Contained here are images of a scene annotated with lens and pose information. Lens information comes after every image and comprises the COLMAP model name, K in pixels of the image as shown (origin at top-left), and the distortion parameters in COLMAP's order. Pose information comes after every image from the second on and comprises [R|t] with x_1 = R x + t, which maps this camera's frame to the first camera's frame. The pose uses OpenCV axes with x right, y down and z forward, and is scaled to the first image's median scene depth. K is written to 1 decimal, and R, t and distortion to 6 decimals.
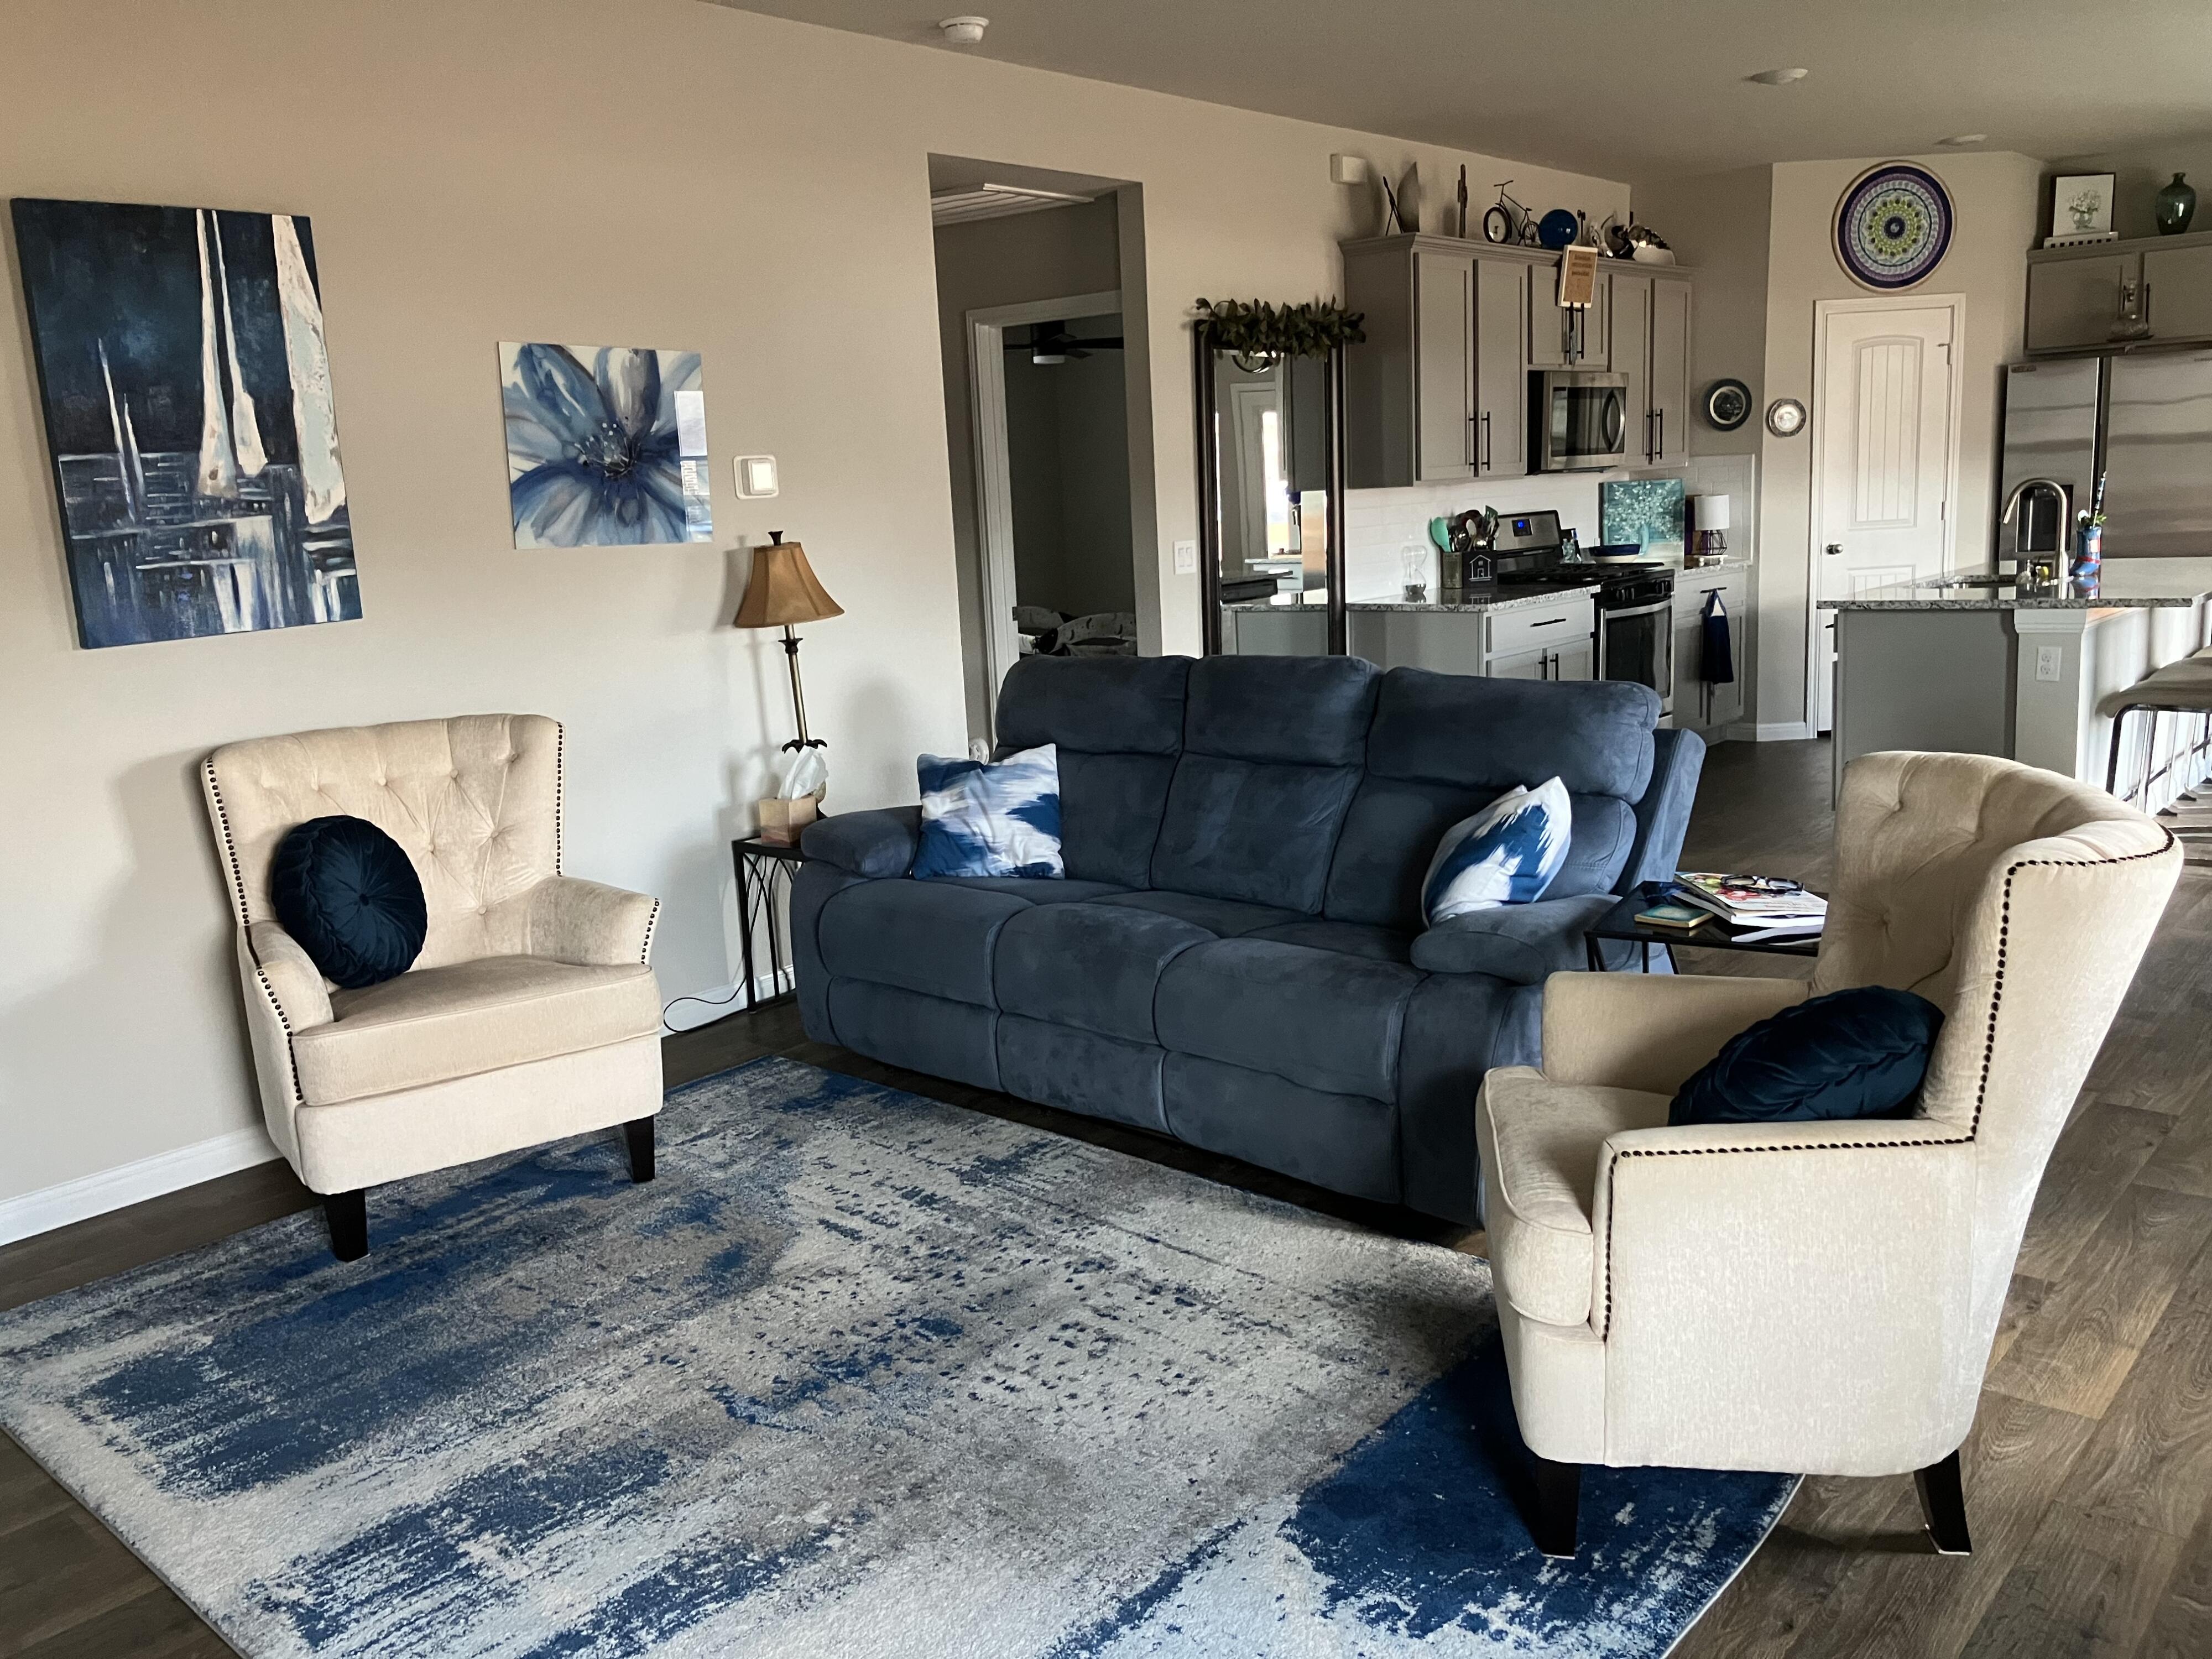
lens RADIAL K [[1806.5, 0, 1105.3], [0, 1806.5, 836.5], [0, 0, 1]] dist [-0.001254, -0.029953]
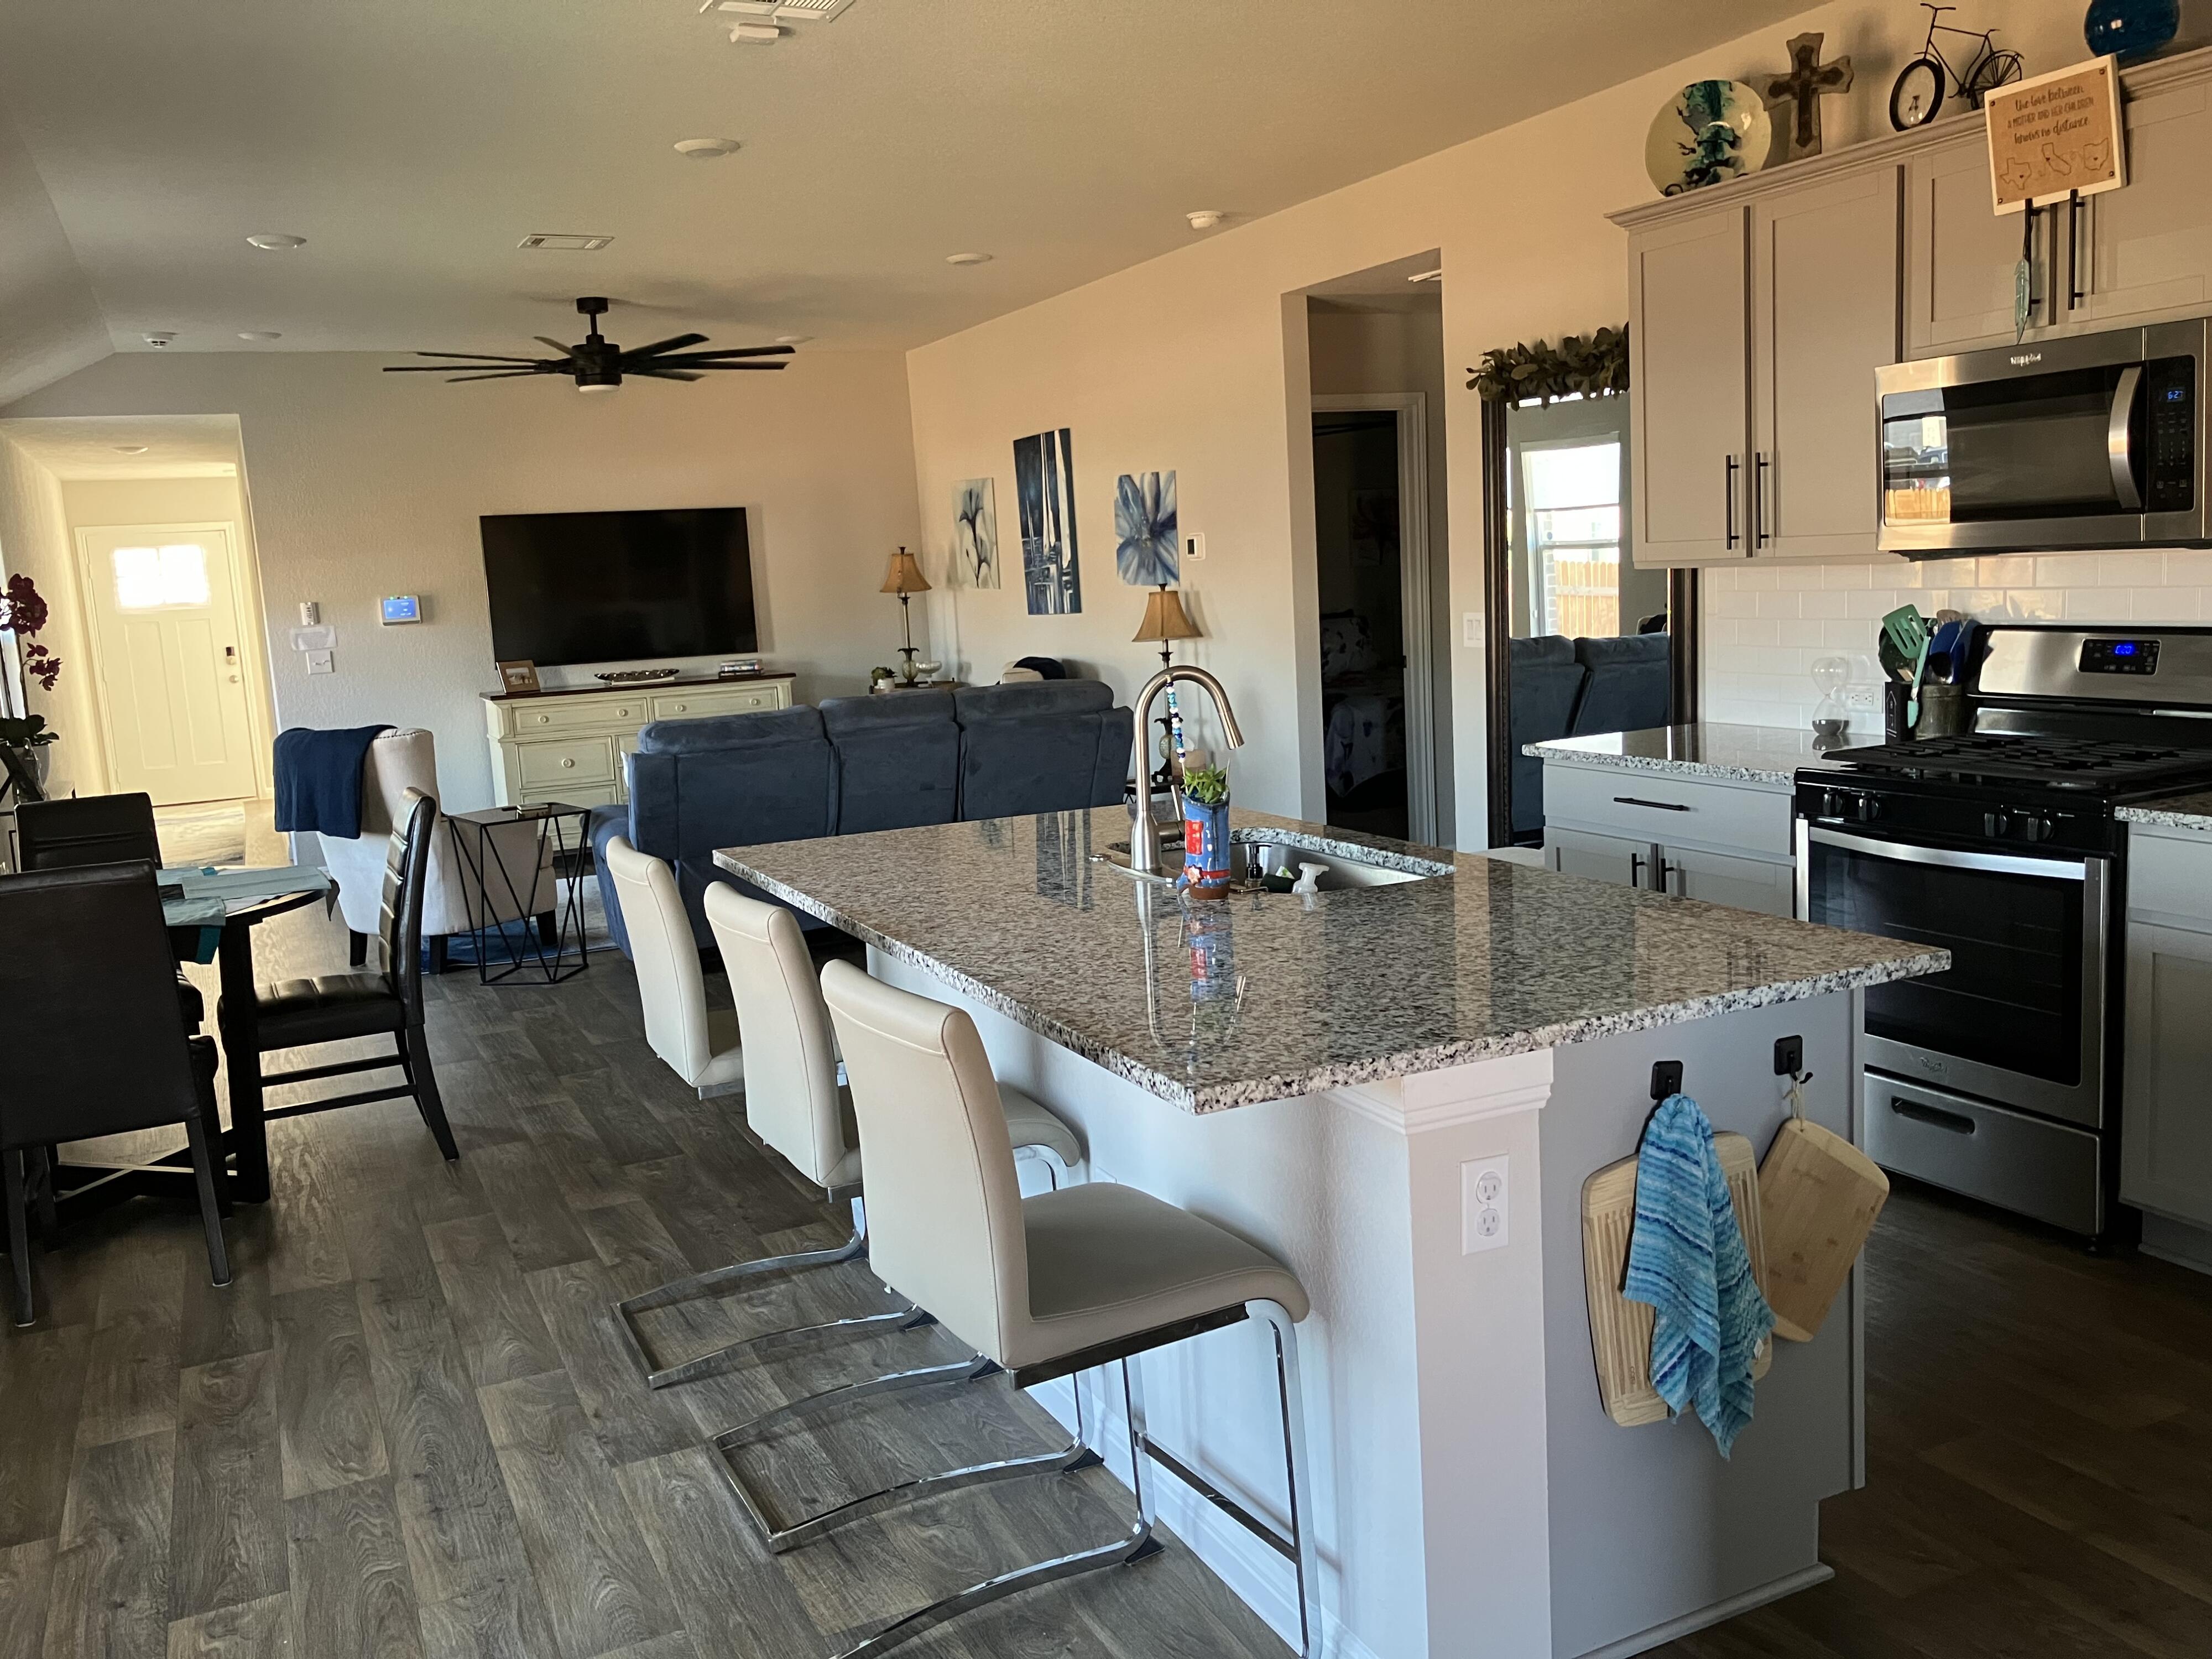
lens RADIAL K [[1806.5, 0, 1104.5], [0, 1806.5, 821.5], [0, 0, 1]] dist [-0.001254, -0.029953]
pose [[-0.386903, 0.214305, -0.896872, 1.345127], [-0.088693, 0.959461, 0.267522, -0.401723], [0.917845, 0.183052, -0.352211, 1.604852]]
